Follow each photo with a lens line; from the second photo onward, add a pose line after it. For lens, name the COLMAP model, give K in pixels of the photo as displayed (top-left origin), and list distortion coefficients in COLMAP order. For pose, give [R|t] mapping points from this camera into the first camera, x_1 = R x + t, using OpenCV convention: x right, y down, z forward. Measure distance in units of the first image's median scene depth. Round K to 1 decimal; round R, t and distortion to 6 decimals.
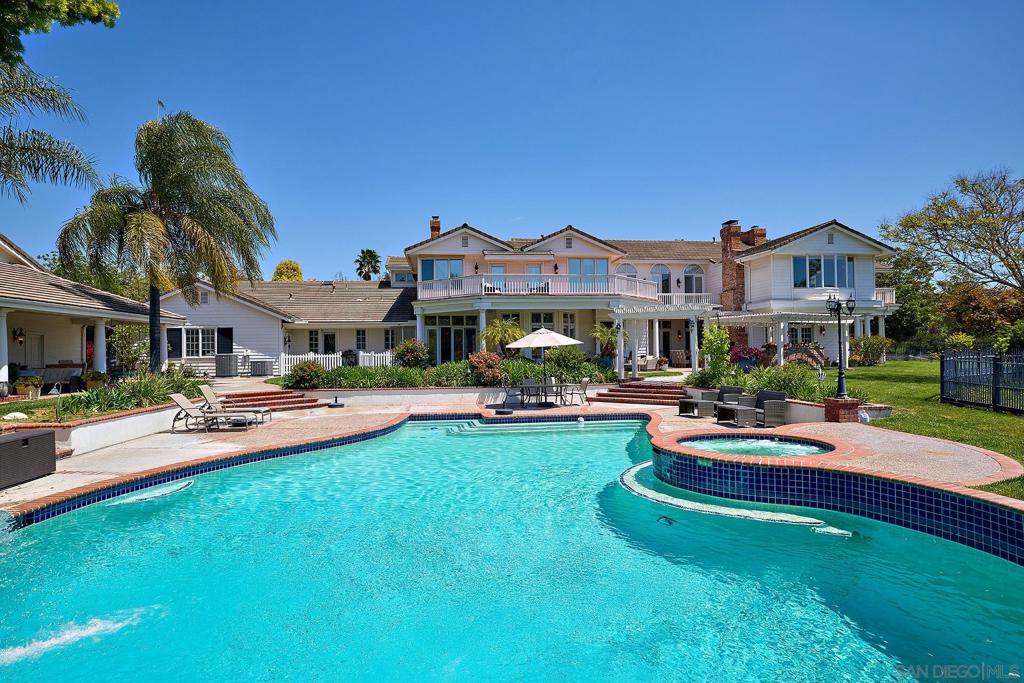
lens RADIAL K [[572.0, 0, 512.0], [0, 572.0, 341.5], [0, 0, 1]] dist [-0.002360, 0.000084]
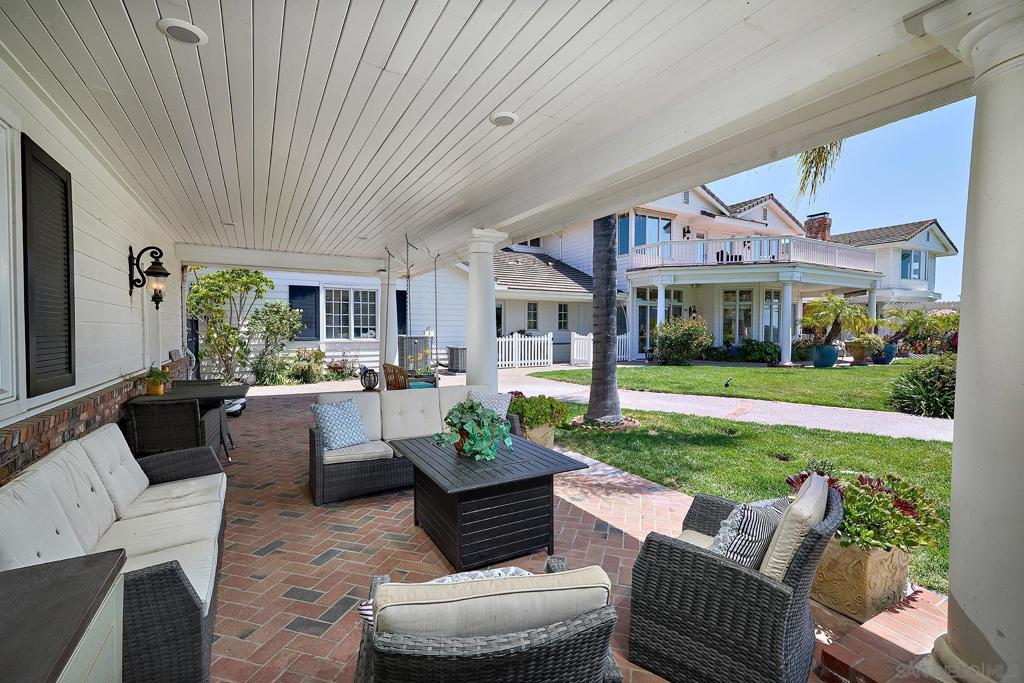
lens RADIAL K [[450.3, 0, 512.0], [0, 450.3, 341.5], [0, 0, 1]] dist [0.000685, 0.000098]
pose [[0.921918, 0.002804, 0.387376, -0.572043], [-0.018870, 0.999112, 0.037677, 0.008917], [-0.386926, -0.042045, 0.921152, 0.525359]]
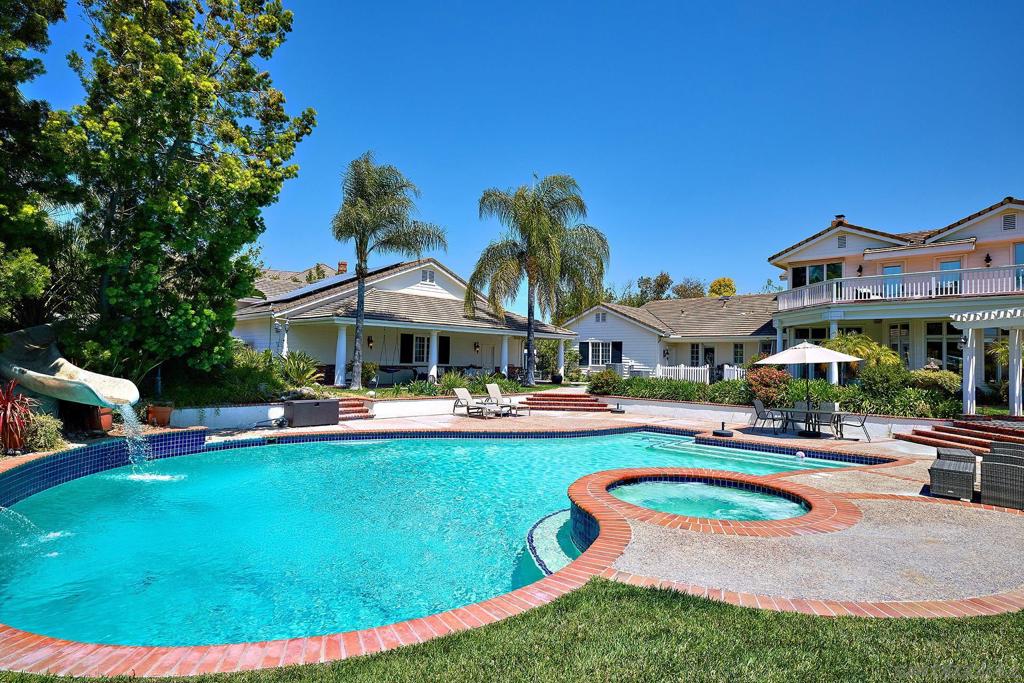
lens RADIAL K [[553.0, 0, 512.0], [0, 553.0, 341.5], [0, 0, 1]] dist [0.001616, 0.001173]
pose [[0.634403, -0.000463, -0.773003, 0.257374], [-0.016959, 0.999751, -0.014517, -0.003878], [0.772817, 0.022319, 0.634237, 0.093641]]
